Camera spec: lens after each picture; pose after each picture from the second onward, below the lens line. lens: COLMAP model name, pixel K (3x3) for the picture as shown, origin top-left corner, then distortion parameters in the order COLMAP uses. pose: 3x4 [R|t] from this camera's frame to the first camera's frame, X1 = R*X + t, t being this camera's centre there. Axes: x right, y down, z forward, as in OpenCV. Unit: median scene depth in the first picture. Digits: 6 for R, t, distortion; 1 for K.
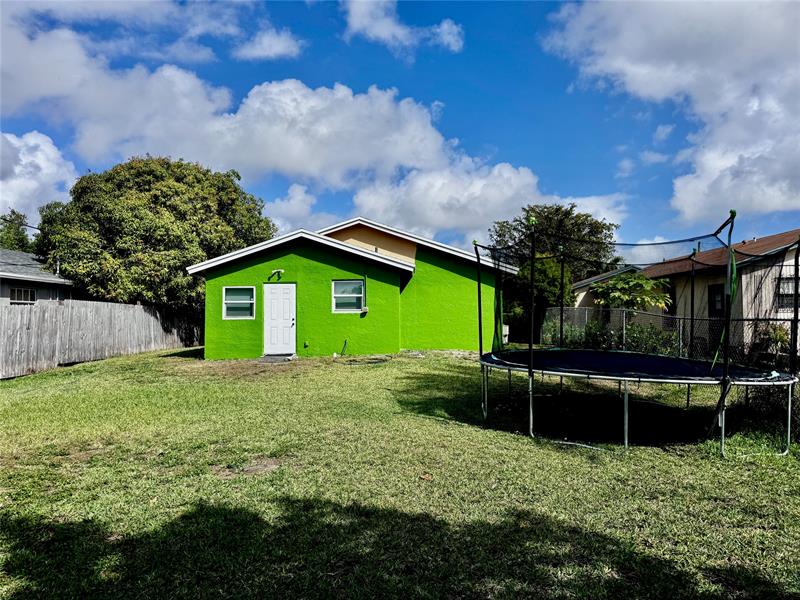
lens RADIAL K [[534.9, 0, 402.5], [0, 534.9, 316.5], [0, 0, 1]] dist [0.075796, -0.224934]
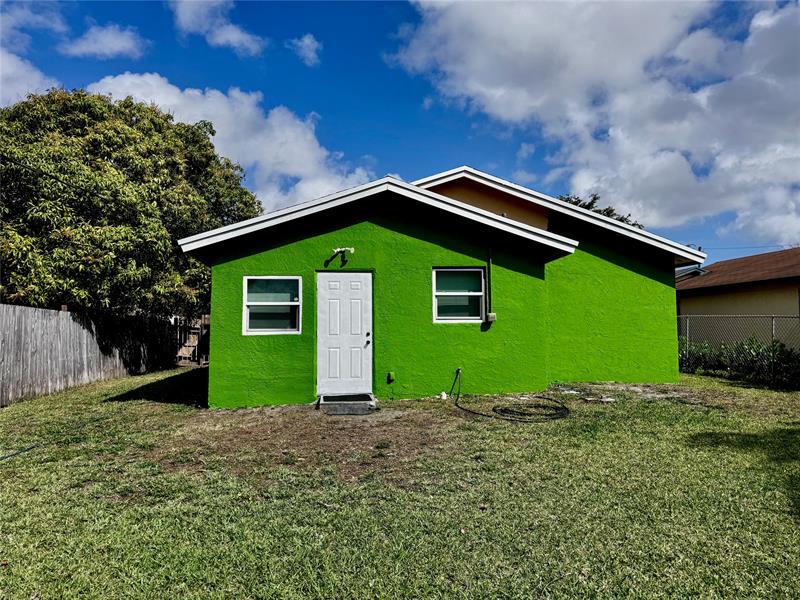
lens RADIAL K [[554.8, 0, 400.0], [0, 554.8, 300.0], [0, 0, 1]] dist [0.040363, -0.073354]
pose [[0.990682, 0.005621, 0.136082, -0.195756], [0.001314, 0.998707, -0.050817, -0.000603], [-0.136192, 0.050523, 0.989393, 0.312920]]
